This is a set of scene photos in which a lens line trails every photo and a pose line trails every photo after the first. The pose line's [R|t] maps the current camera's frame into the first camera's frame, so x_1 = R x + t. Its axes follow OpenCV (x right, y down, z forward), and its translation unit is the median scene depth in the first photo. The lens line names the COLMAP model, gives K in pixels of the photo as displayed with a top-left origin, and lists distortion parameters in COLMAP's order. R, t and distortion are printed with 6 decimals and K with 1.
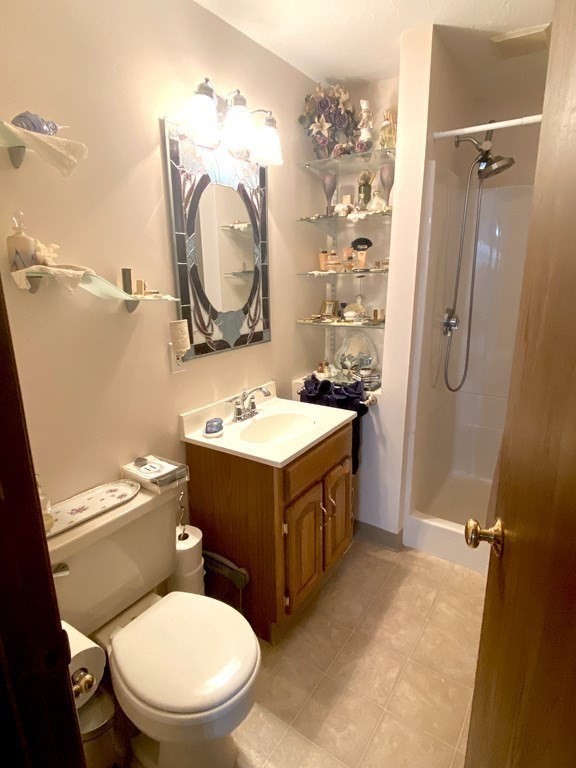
lens RADIAL K [[429.3, 0, 289.0], [0, 429.3, 381.3], [0, 0, 1]] dist [0.056635, -0.072609]
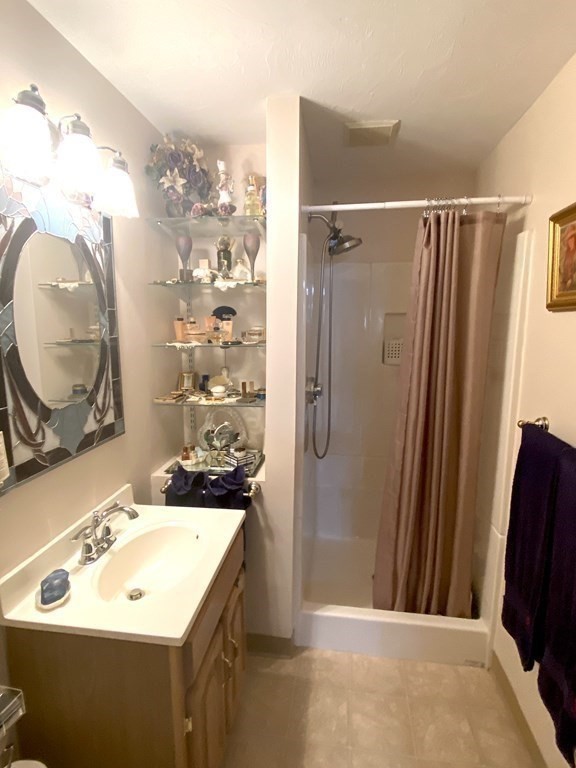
lens RADIAL K [[404.8, 0, 292.0], [0, 404.8, 380.3], [0, 0, 1]] dist [0.045926, -0.043373]
pose [[0.901532, -0.049473, 0.429874, -0.084118], [0.095150, 0.991792, -0.085406, -0.098828], [-0.422121, 0.117899, 0.898840, 0.210498]]
